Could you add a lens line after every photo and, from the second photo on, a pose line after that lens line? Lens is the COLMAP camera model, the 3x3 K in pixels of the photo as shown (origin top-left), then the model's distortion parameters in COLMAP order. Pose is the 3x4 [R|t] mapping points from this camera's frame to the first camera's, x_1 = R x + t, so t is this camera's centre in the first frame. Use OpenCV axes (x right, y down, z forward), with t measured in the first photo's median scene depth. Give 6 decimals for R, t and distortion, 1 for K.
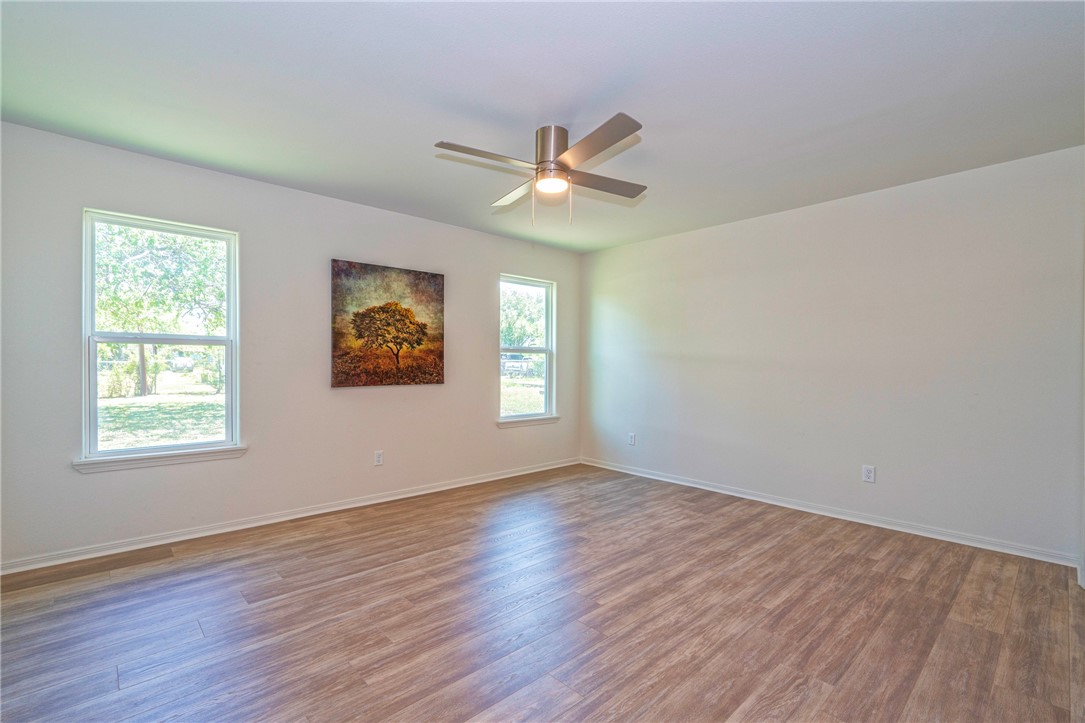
lens RADIAL K [[488.7, 0, 542.7], [0, 488.7, 362.1], [0, 0, 1]] dist [-0.013886, 0.003921]
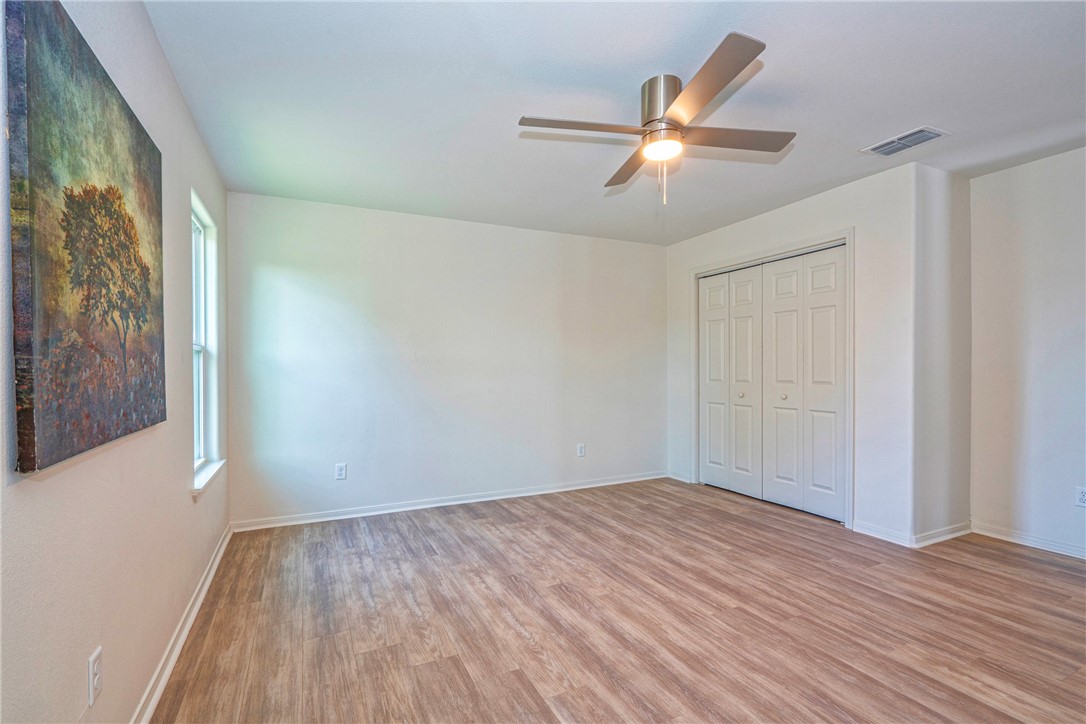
lens RADIAL K [[489.2, 0, 544.3], [0, 489.2, 364.2], [0, 0, 1]] dist [-0.013886, 0.003921]
pose [[0.289475, -0.000108, 0.957186, -0.674232], [0.008606, 0.999960, -0.002490, 0.001432], [-0.957147, 0.008958, 0.289464, 0.774897]]
